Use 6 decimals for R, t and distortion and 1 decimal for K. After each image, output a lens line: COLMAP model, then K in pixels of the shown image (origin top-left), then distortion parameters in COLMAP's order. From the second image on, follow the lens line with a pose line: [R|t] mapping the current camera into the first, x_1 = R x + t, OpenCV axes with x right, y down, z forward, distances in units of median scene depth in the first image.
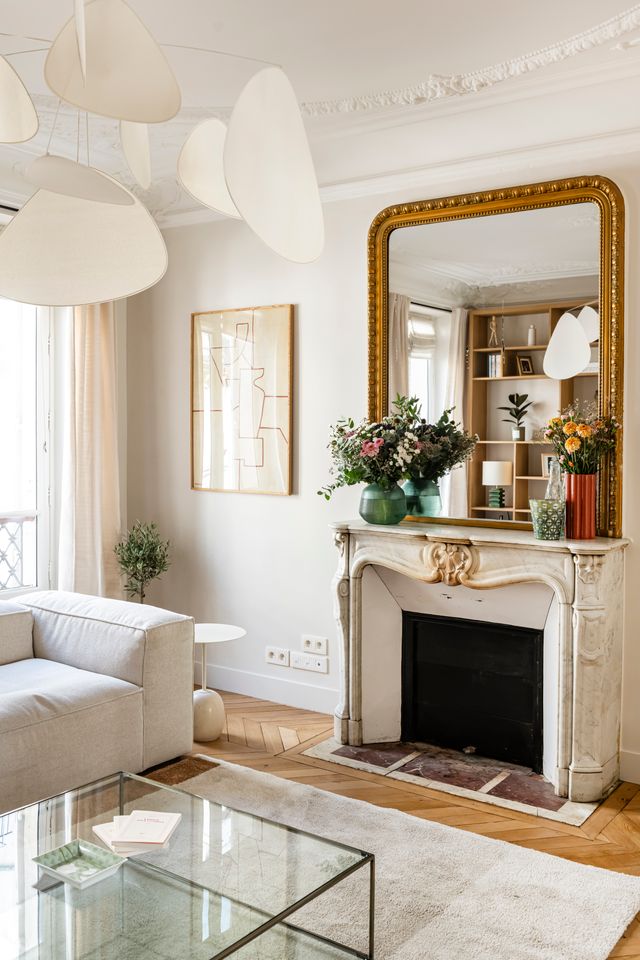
lens RADIAL K [[857.1, 0, 320.0], [0, 857.1, 480.0], [0, 0, 1]] dist [-0.009841, 0.000198]
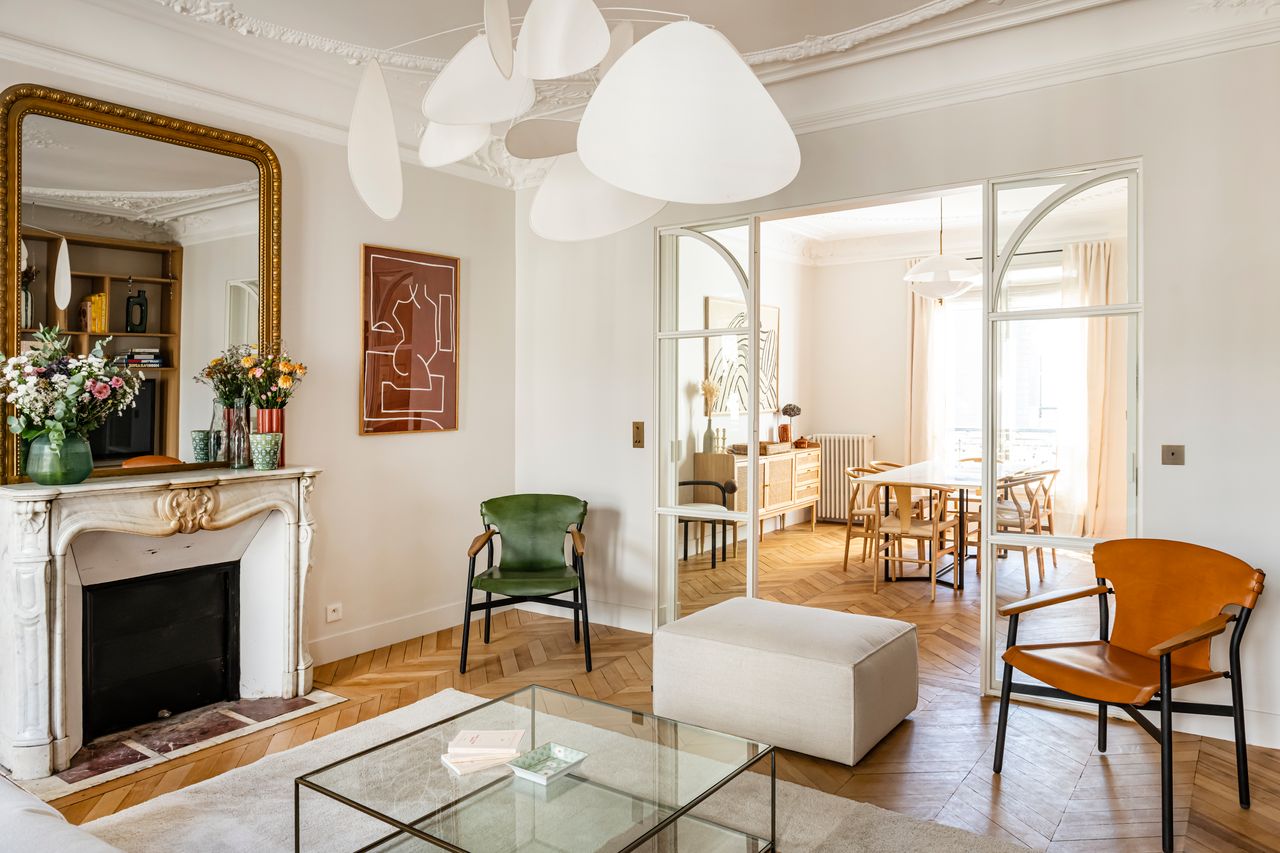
lens RADIAL K [[915.0, 0, 605.6], [0, 915.0, 431.0], [0, 0, 1]] dist [-0.010198, -0.000068]
pose [[0.050846, -0.063276, 0.996700, -0.822302], [0.057609, 0.996515, 0.060325, -0.023077], [-0.997044, 0.054352, 0.054314, 0.487351]]
